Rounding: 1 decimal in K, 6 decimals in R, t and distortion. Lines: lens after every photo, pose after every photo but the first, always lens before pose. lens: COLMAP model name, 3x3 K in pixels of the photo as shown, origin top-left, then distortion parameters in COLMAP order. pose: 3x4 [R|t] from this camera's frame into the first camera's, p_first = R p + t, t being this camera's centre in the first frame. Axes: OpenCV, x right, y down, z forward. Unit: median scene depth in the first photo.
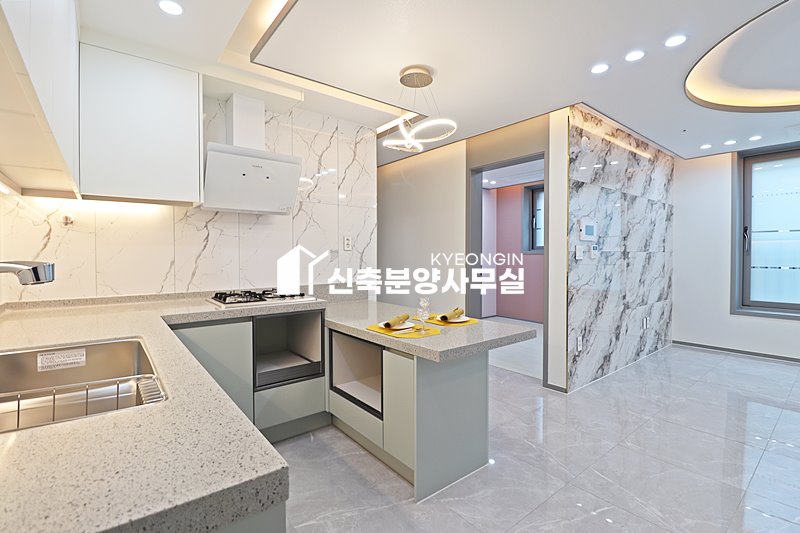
lens RADIAL K [[367.5, 0, 403.1], [0, 367.5, 259.4], [0, 0, 1]] dist [-0.002194, -0.012365]
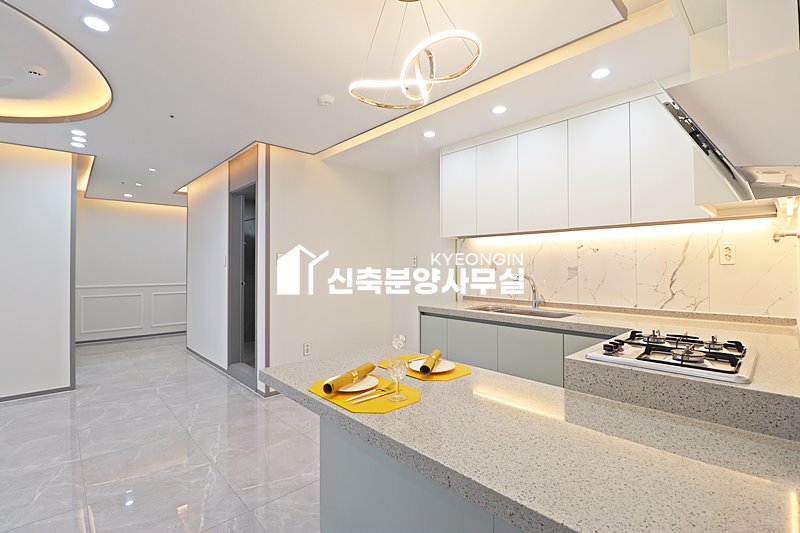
lens RADIAL K [[367.5, 0, 403.1], [0, 367.5, 259.4], [0, 0, 1]] dist [-0.002194, -0.012365]
pose [[-0.996970, 0.004809, -0.077635, 0.086583], [0.005009, 0.999985, -0.002376, -0.042322], [0.077623, -0.002757, -0.996979, 1.497708]]
